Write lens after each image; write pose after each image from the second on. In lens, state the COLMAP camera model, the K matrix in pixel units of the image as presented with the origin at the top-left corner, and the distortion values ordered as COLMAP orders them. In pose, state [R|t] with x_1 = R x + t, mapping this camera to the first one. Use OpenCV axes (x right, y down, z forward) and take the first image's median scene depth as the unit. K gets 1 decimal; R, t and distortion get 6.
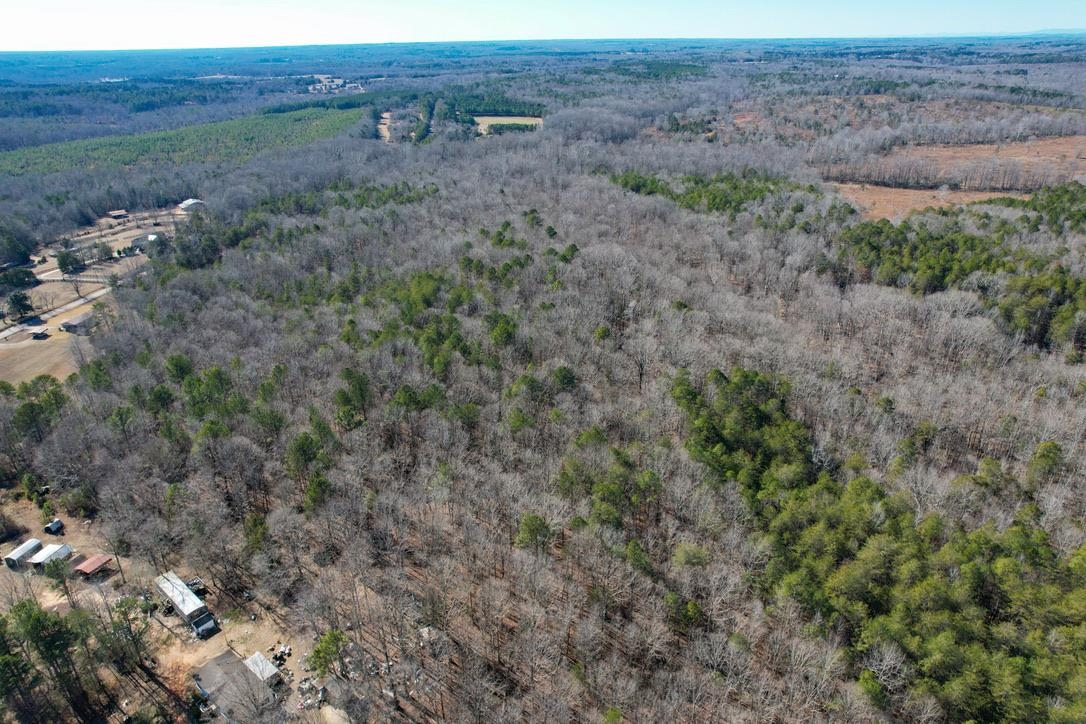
lens RADIAL K [[721.8, 0, 540.9], [0, 721.8, 360.6], [0, 0, 1]] dist [-0.077864, 0.073602]
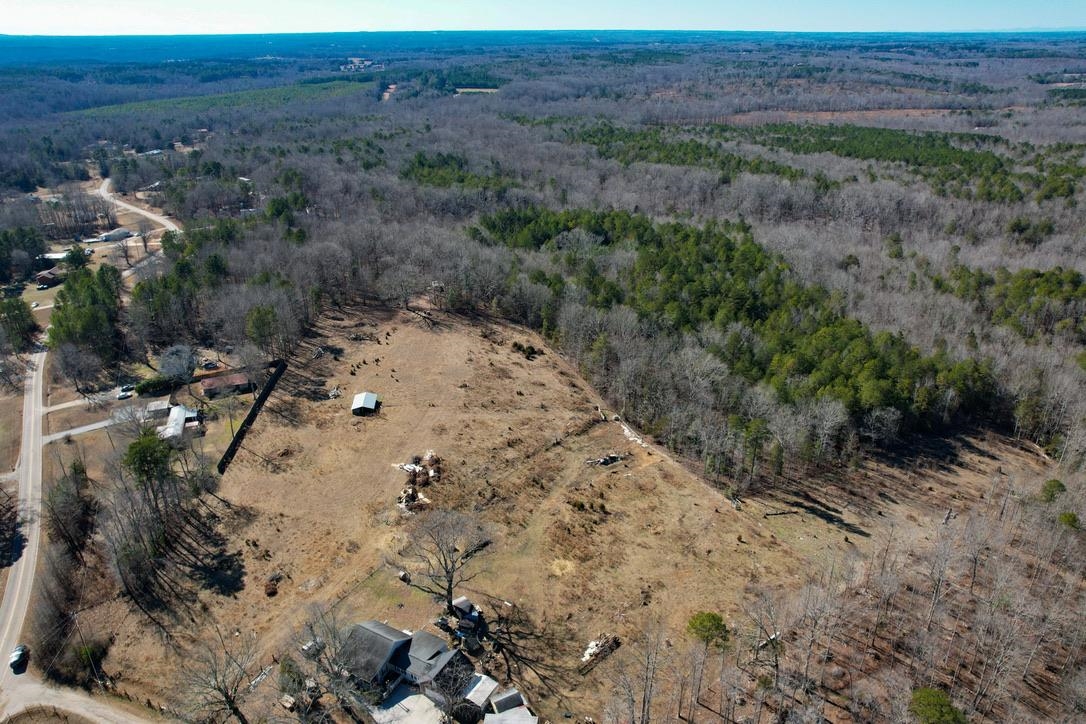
lens RADIAL K [[746.7, 0, 535.3], [0, 746.7, 361.4], [0, 0, 1]] dist [-0.087366, 0.086782]
pose [[0.997060, 0.041336, -0.064526, 0.135833], [-0.041305, 0.999145, 0.001806, 0.129537], [0.064545, 0.000864, 0.997914, -0.289315]]
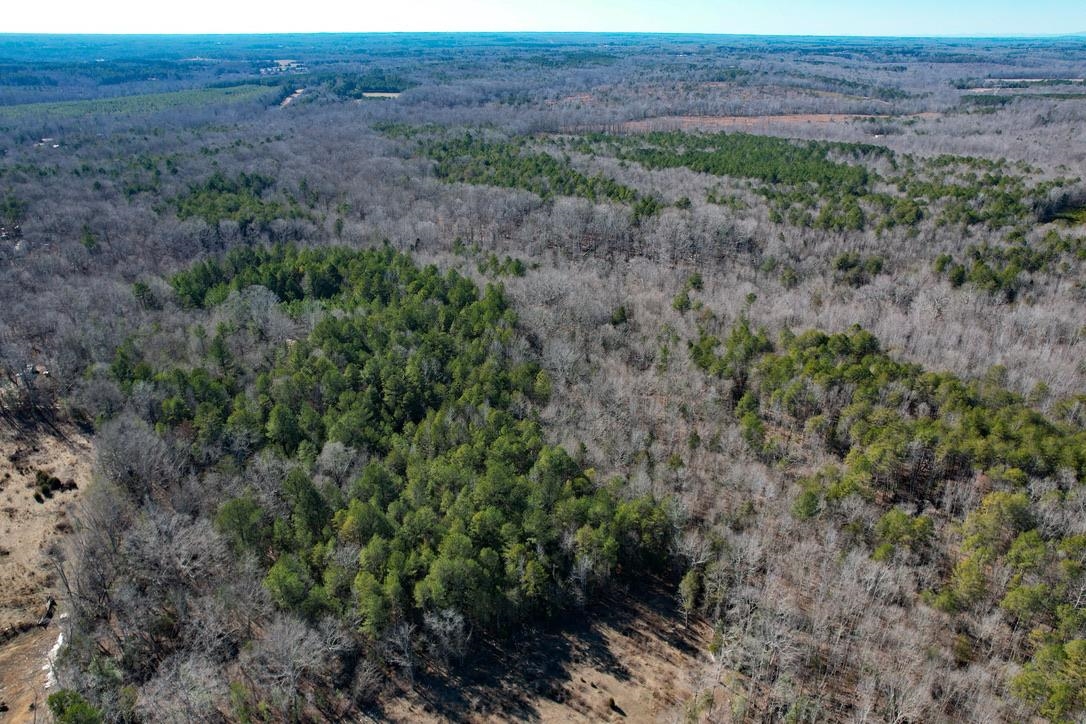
lens RADIAL K [[742.8, 0, 538.6], [0, 742.8, 344.8], [0, 0, 1]] dist [-0.090164, 0.094495]
pose [[0.999507, 0.026264, -0.017189, 0.213048], [-0.026594, 0.999460, -0.019273, 0.101800], [0.016674, 0.019721, 0.999666, -0.232420]]
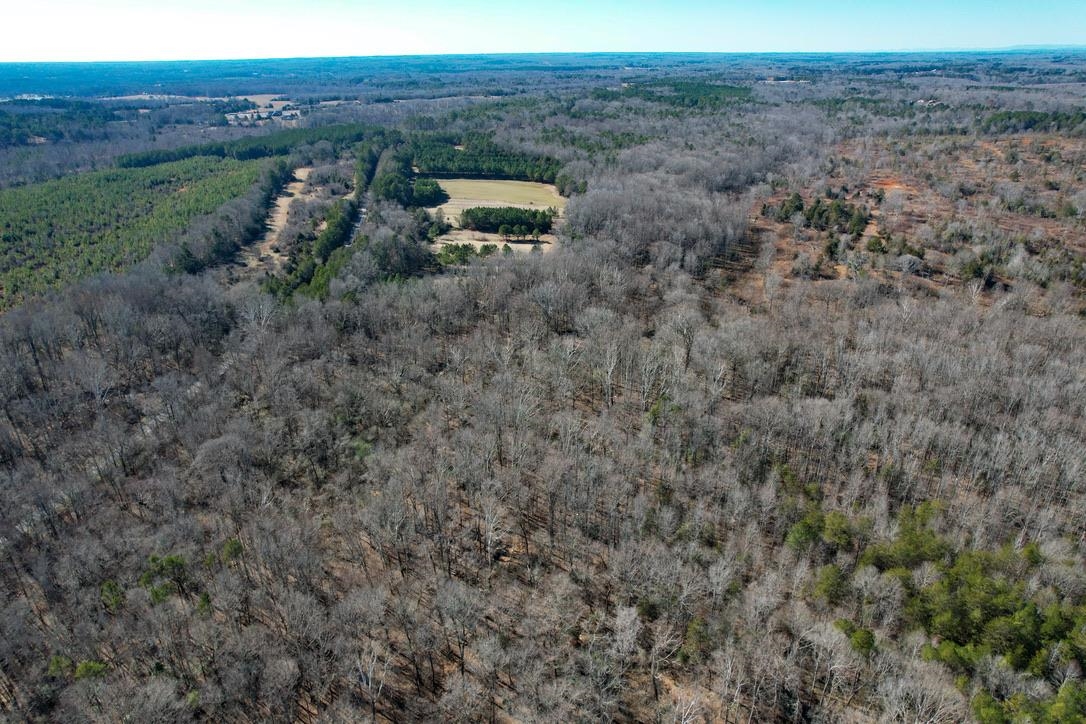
lens RADIAL K [[721.8, 0, 540.9], [0, 721.8, 360.6], [0, 0, 1]] dist [-0.077864, 0.073602]
pose [[0.999869, -0.002819, 0.015912, -0.017471], [0.003072, 0.999869, -0.015912, -0.158135], [-0.015865, 0.015959, 0.999747, 0.349462]]
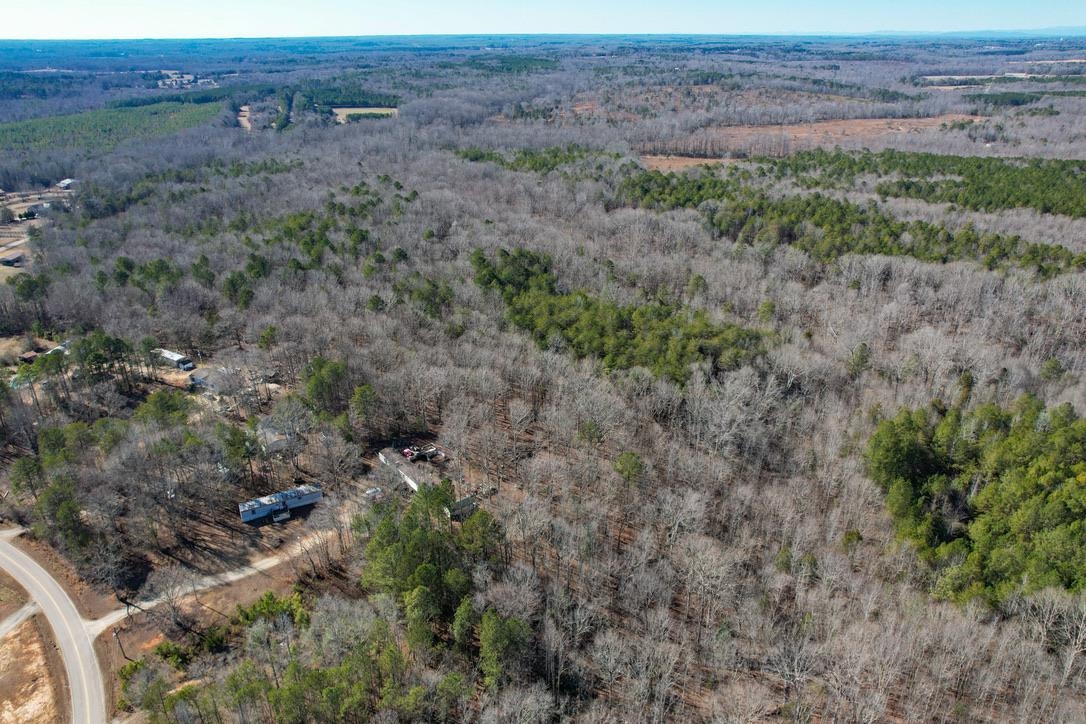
lens RADIAL K [[746.7, 0, 535.3], [0, 746.7, 361.4], [0, 0, 1]] dist [-0.087366, 0.086782]
pose [[0.986118, -0.059371, 0.155071, 0.009316], [0.060322, 0.998178, -0.001436, 0.043080], [-0.154703, 0.010770, 0.987902, -0.094999]]
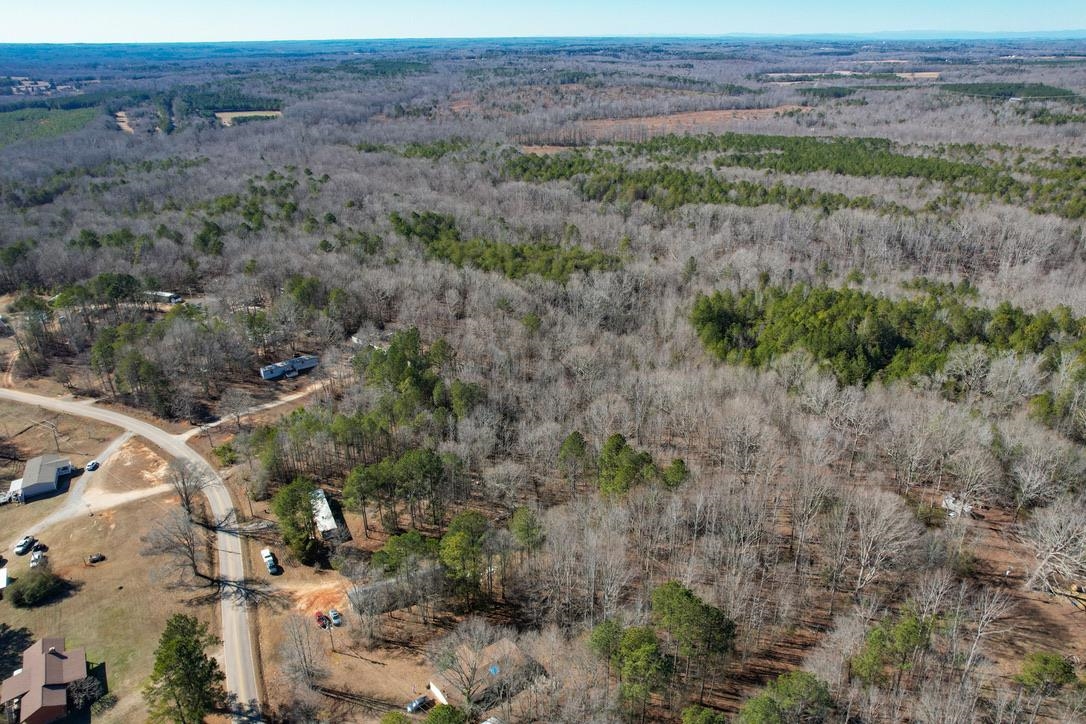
lens RADIAL K [[746.7, 0, 535.3], [0, 746.7, 361.4], [0, 0, 1]] dist [-0.087366, 0.086782]
pose [[0.945298, -0.125689, 0.301023, -0.014050], [0.129142, 0.991590, 0.008485, 0.070550], [-0.299557, 0.030854, 0.953579, -0.153510]]
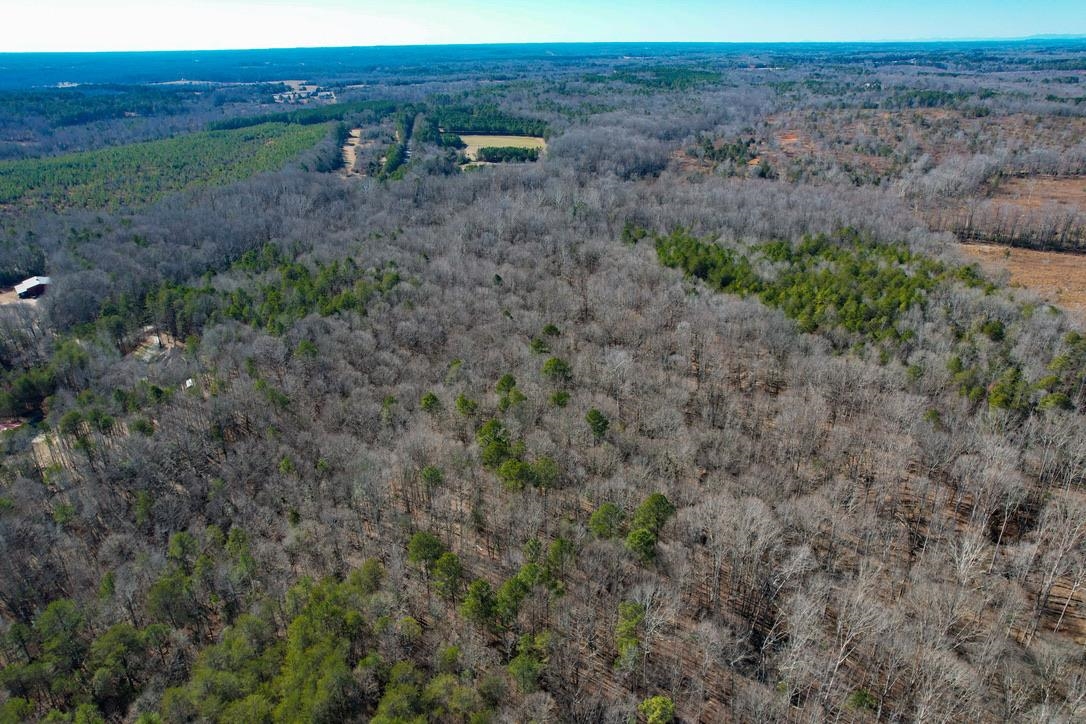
lens RADIAL K [[742.8, 0, 538.6], [0, 742.8, 344.8], [0, 0, 1]] dist [-0.090164, 0.094495]
pose [[0.999966, 0.000026, 0.008222, -0.009394], [0.000242, 0.999471, -0.032532, -0.063393], [-0.008219, 0.032533, 0.999437, 0.138095]]
